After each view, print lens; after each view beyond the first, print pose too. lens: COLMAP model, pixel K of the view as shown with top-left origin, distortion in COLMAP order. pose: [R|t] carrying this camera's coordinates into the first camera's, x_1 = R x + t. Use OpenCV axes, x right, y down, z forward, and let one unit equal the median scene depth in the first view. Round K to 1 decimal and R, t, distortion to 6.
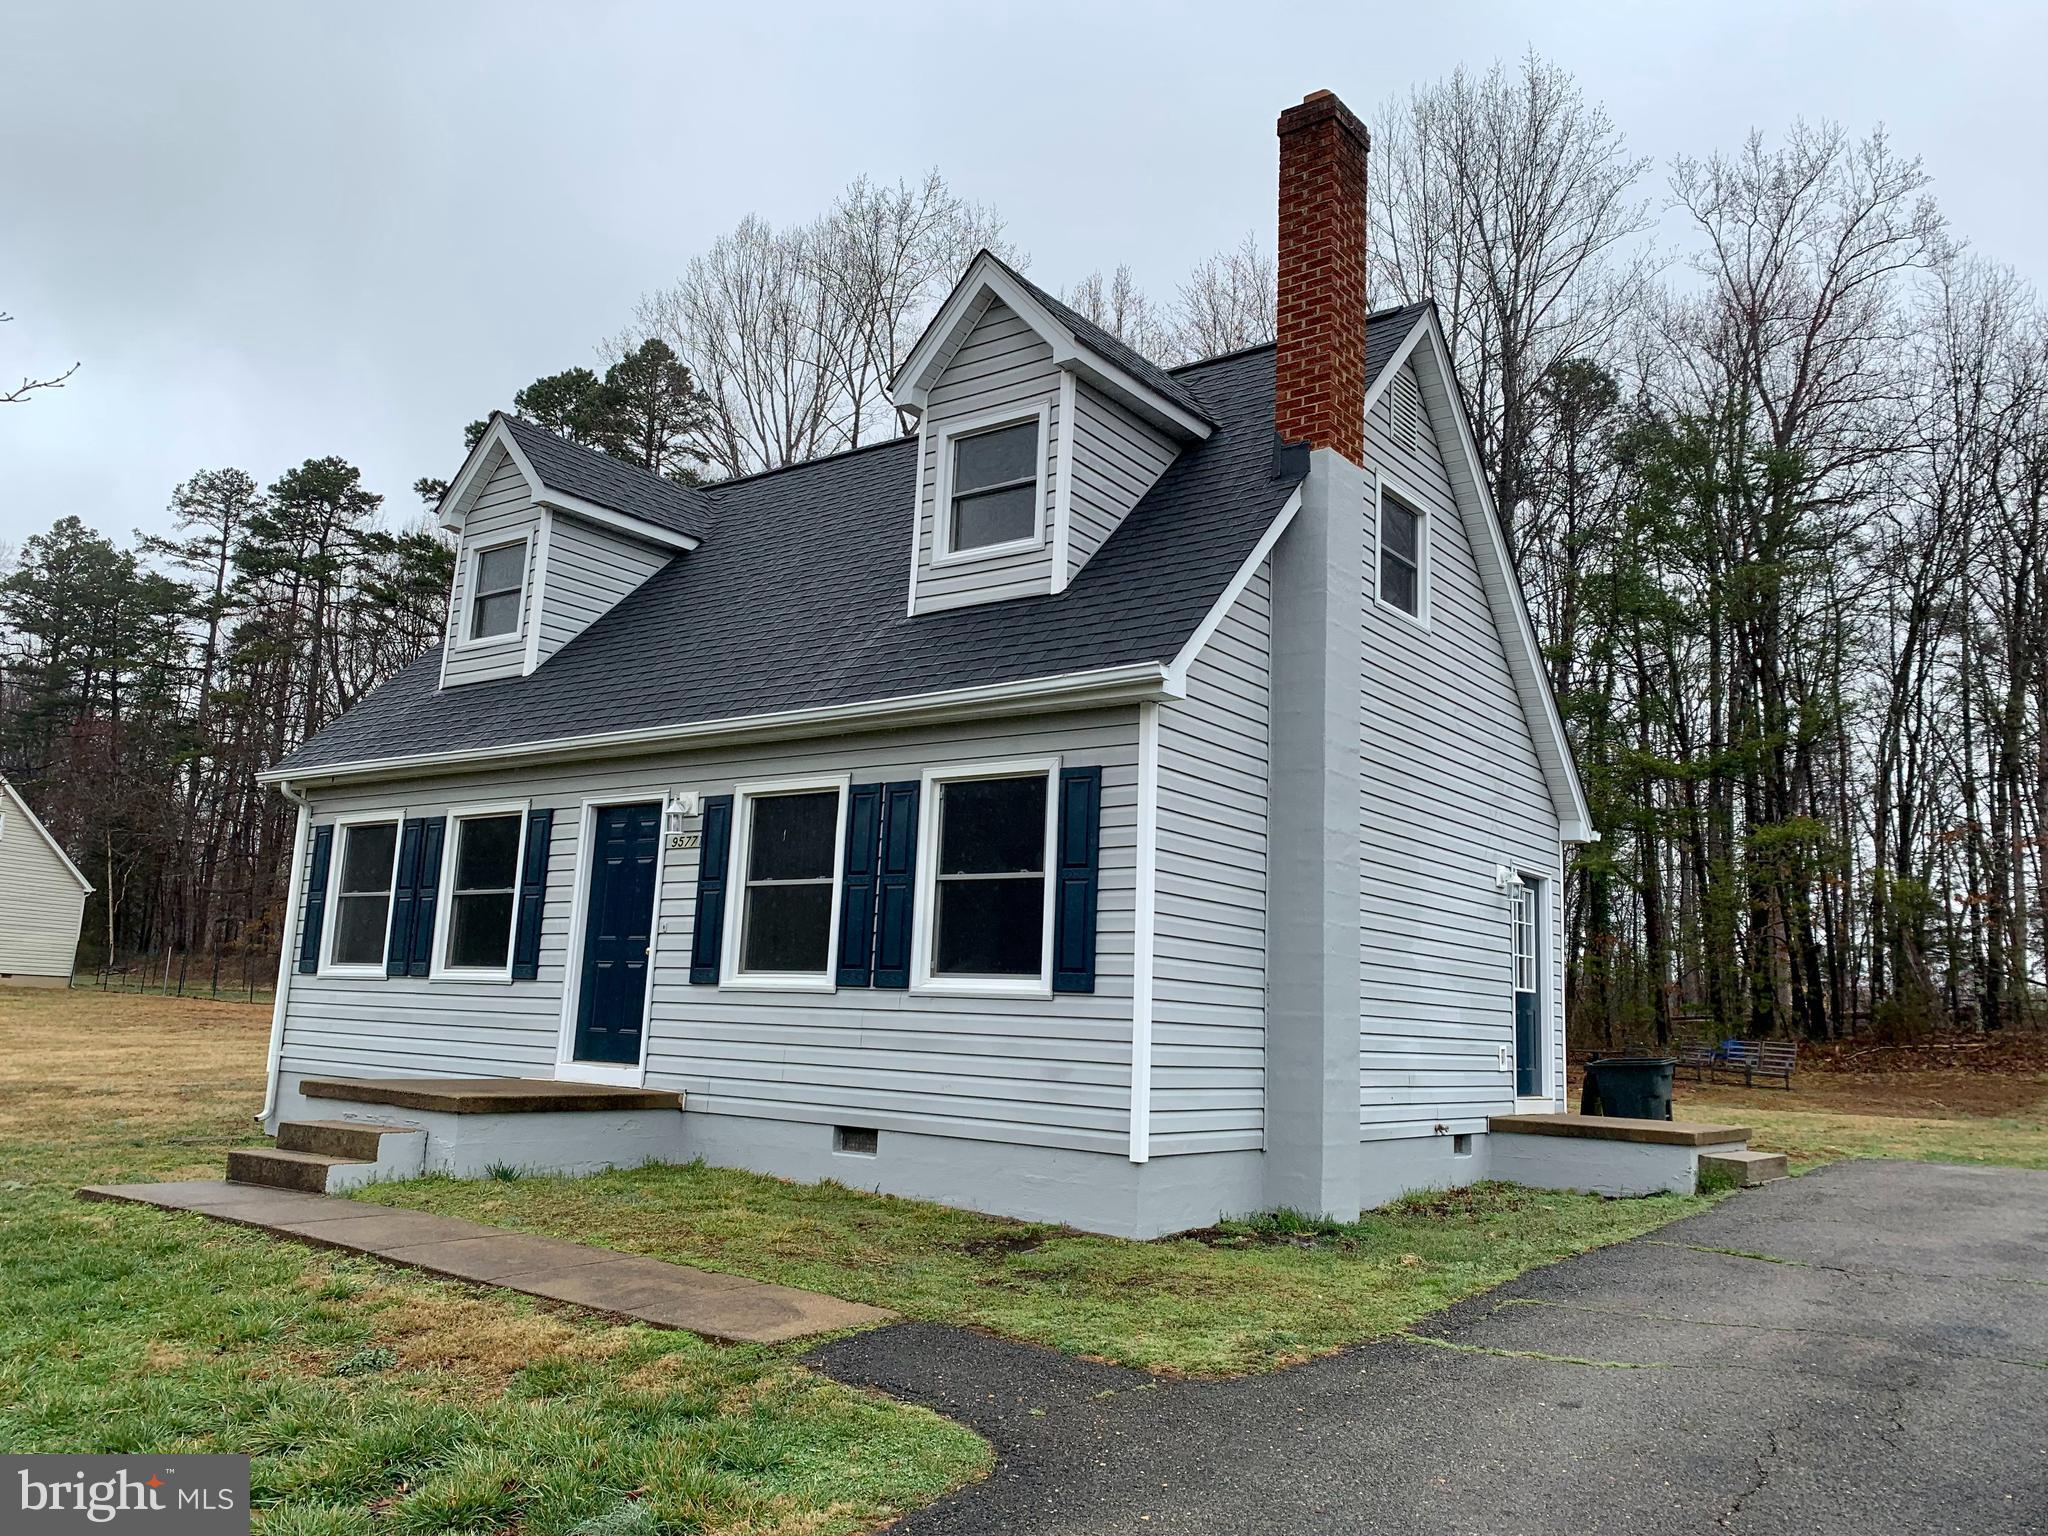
lens RADIAL K [[1571.1, 0, 1030.1], [0, 1571.1, 762.2], [0, 0, 1]] dist [0.039833, -0.011522]
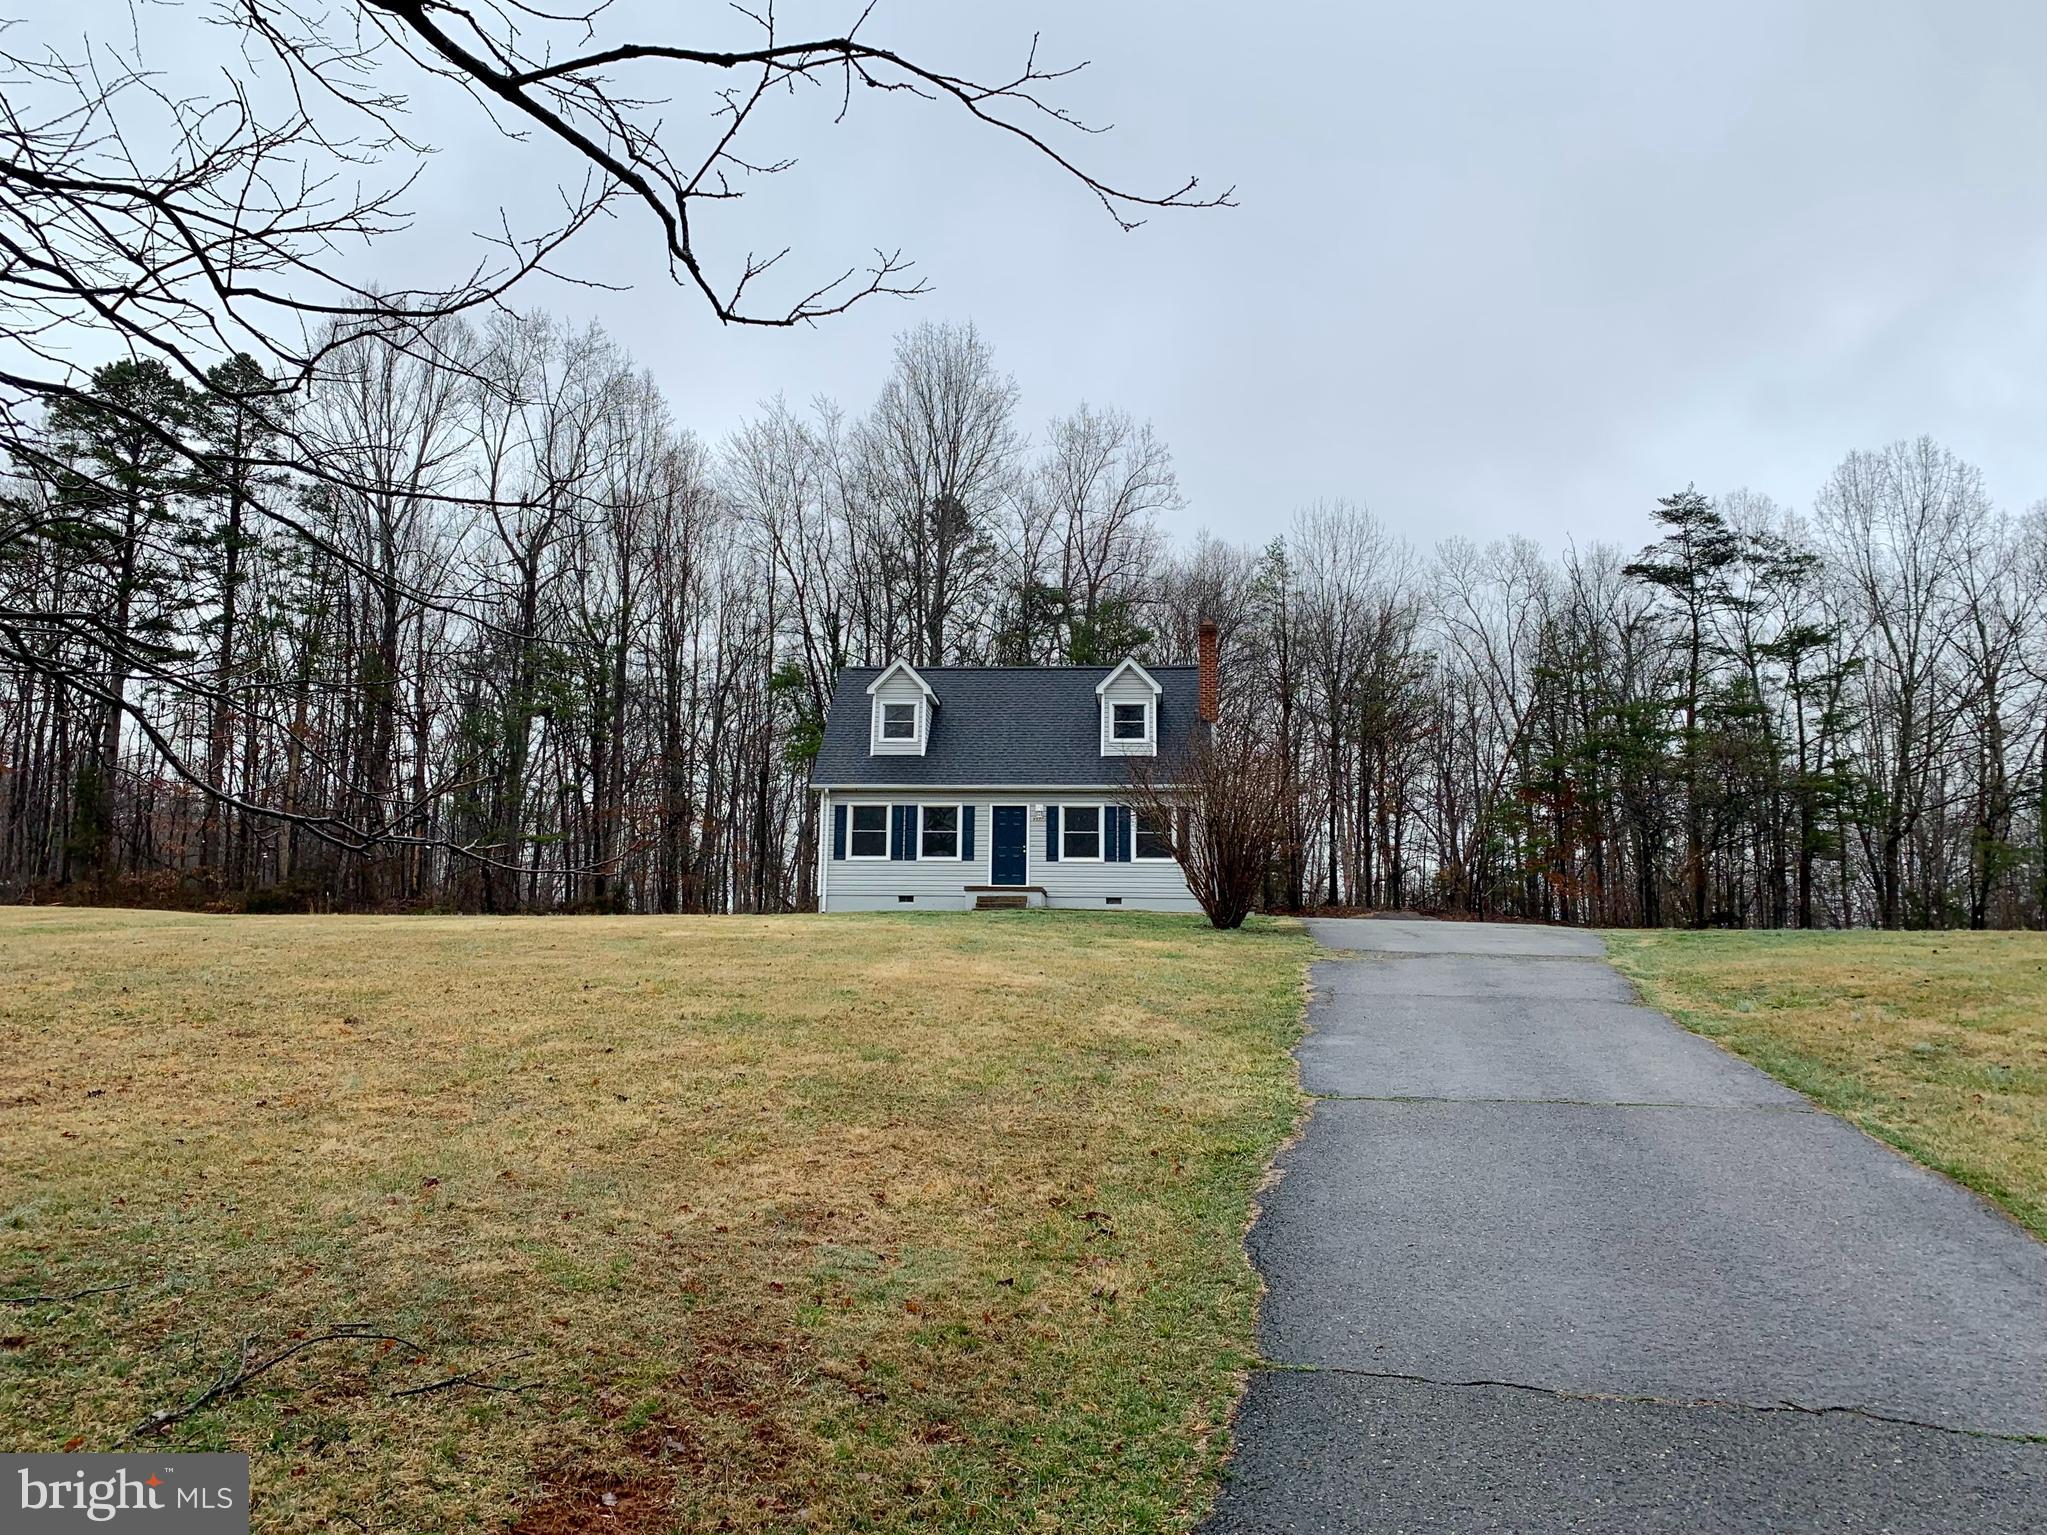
lens RADIAL K [[1570.3, 0, 1033.1], [0, 1570.3, 749.0], [0, 0, 1]] dist [0.039833, -0.011522]
pose [[0.837599, 0.041590, 0.544701, -2.086454], [-0.067049, 0.997386, 0.026948, -0.191581], [-0.542156, -0.059094, 0.838197, -1.824121]]
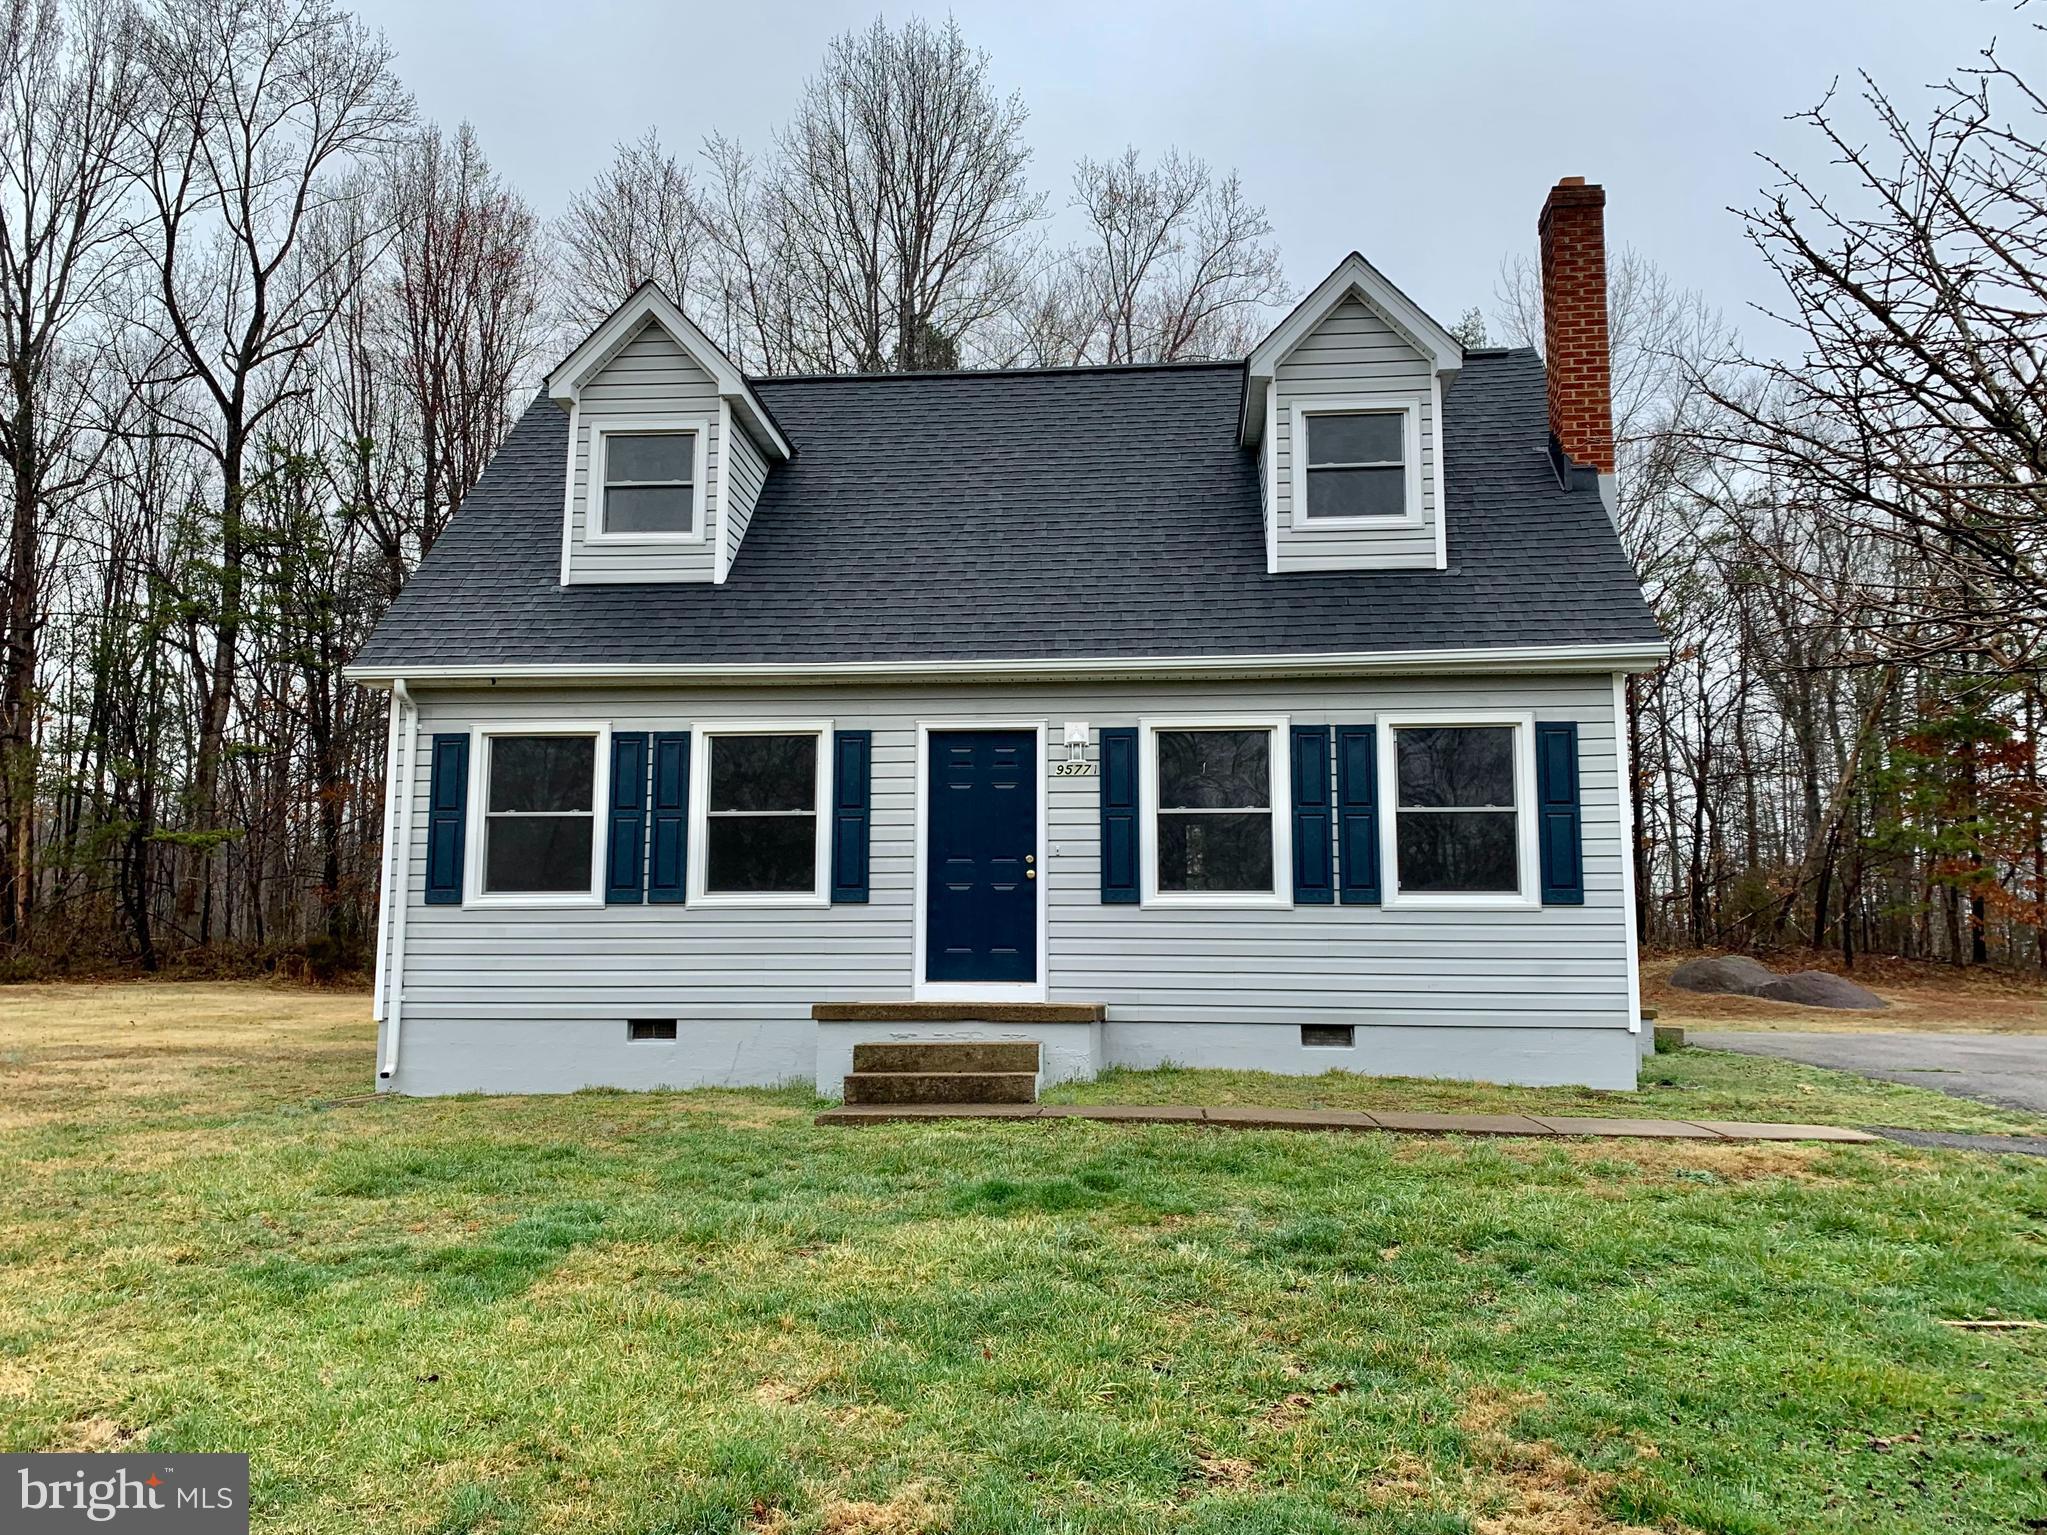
lens RADIAL K [[1570.3, 0, 1009.9], [0, 1570.3, 781.2], [0, 0, 1]] dist [0.039833, -0.011522]
pose [[0.854511, 0.016819, 0.519161, -0.803196], [-0.053438, 0.997019, 0.055655, 0.002438], [-0.516677, -0.075301, 0.852863, 0.132122]]
